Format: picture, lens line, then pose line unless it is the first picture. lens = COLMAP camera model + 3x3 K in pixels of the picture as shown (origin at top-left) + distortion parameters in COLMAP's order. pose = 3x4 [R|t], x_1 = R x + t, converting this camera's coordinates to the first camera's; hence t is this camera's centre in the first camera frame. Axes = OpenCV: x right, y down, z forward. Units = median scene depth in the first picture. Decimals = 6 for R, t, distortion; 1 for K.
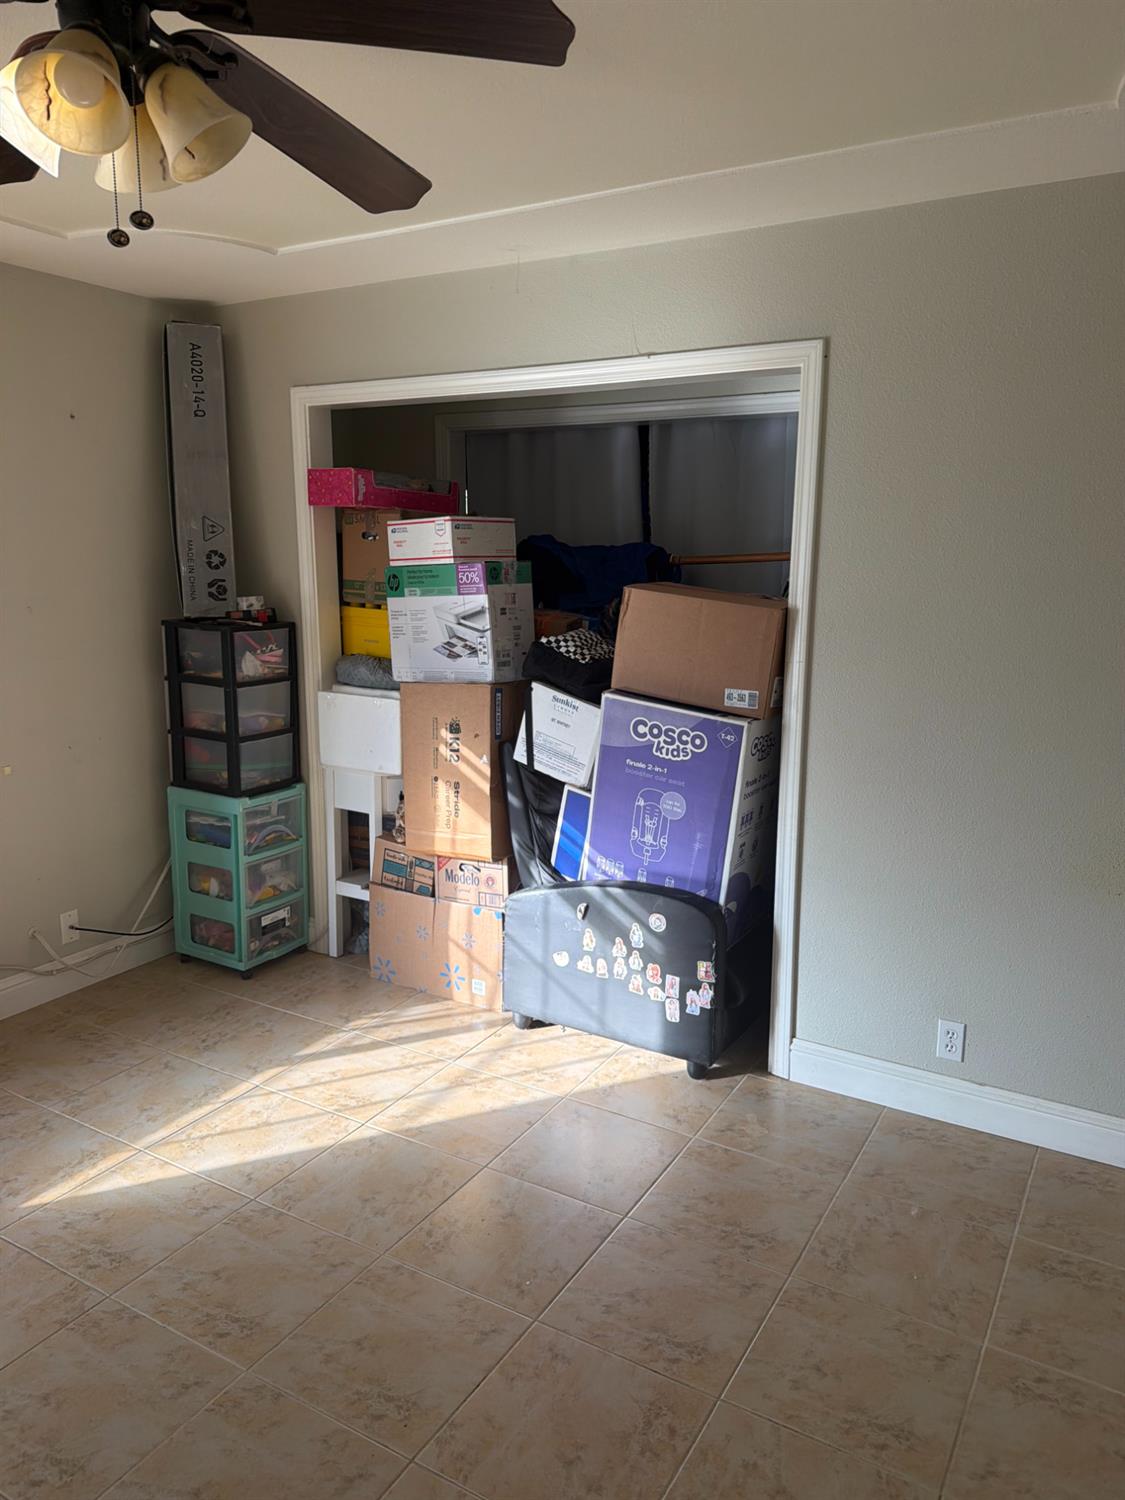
lens RADIAL K [[1065.2, 0, 560.8], [0, 1065.2, 754.9], [0, 0, 1]] dist [0.064279, -0.069033]
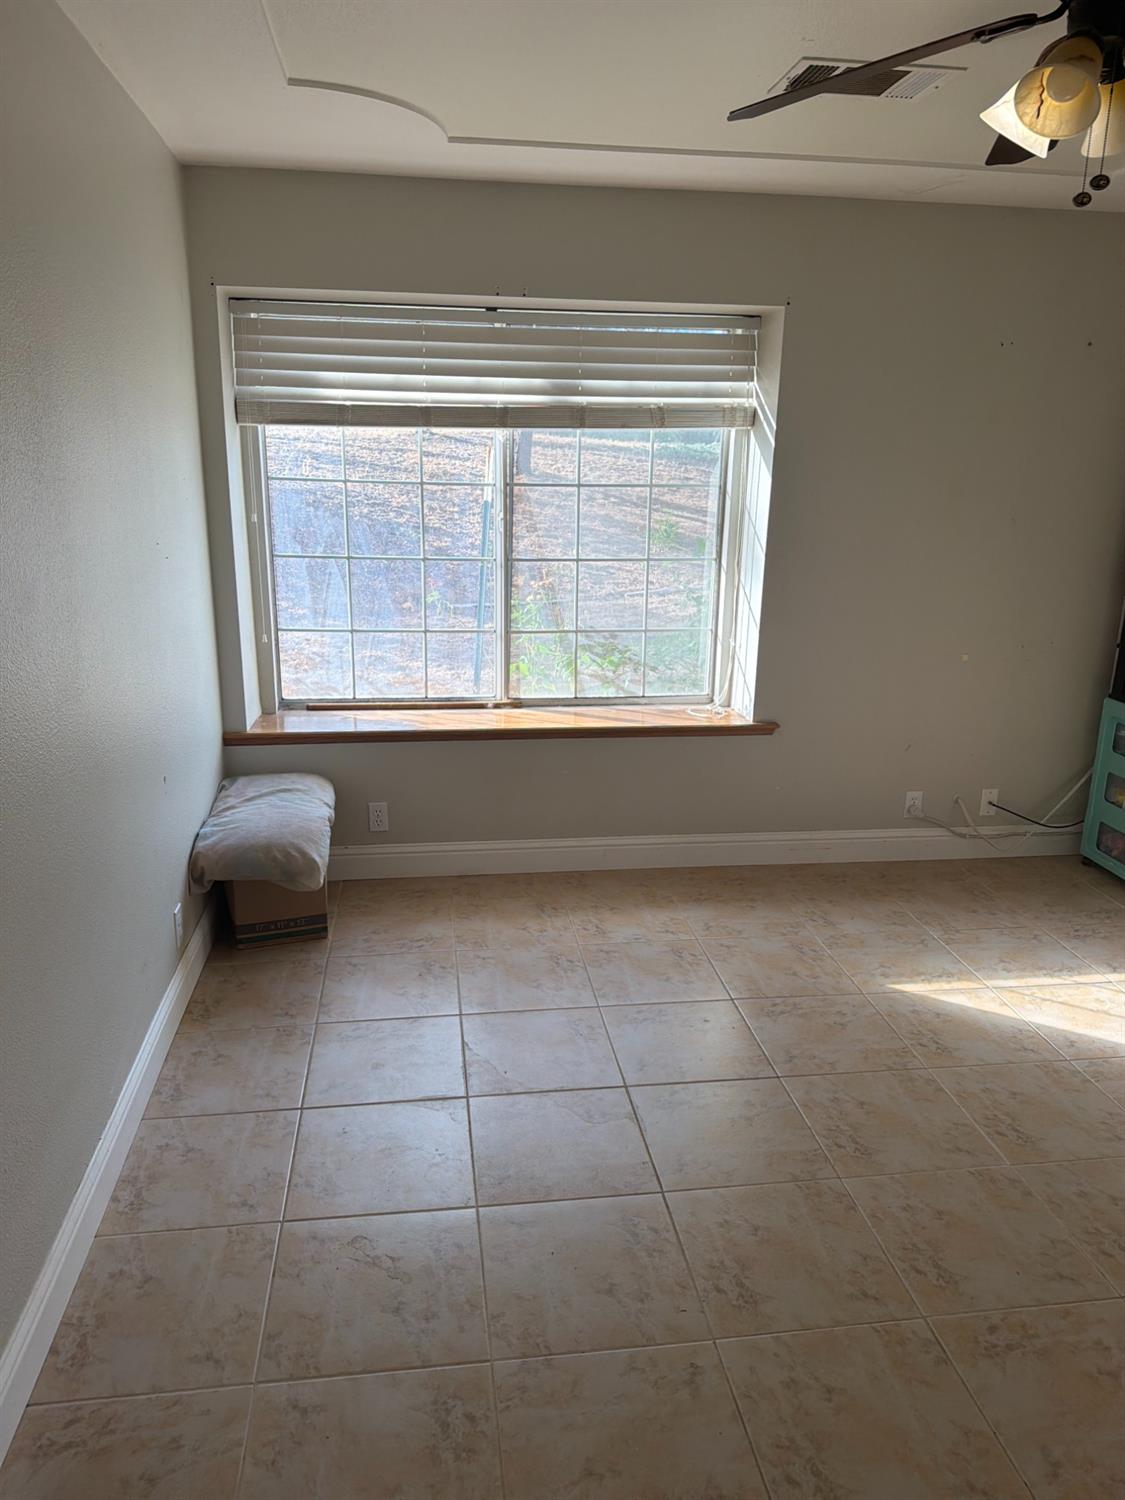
lens RADIAL K [[1065.2, 0, 548.0], [0, 1065.2, 751.9], [0, 0, 1]] dist [0.064279, -0.069033]
pose [[0.613414, 0.208580, -0.761720, 0.147476], [-0.163390, 0.977144, 0.135991, 0.034978], [0.772675, 0.041038, 0.633474, -0.114941]]
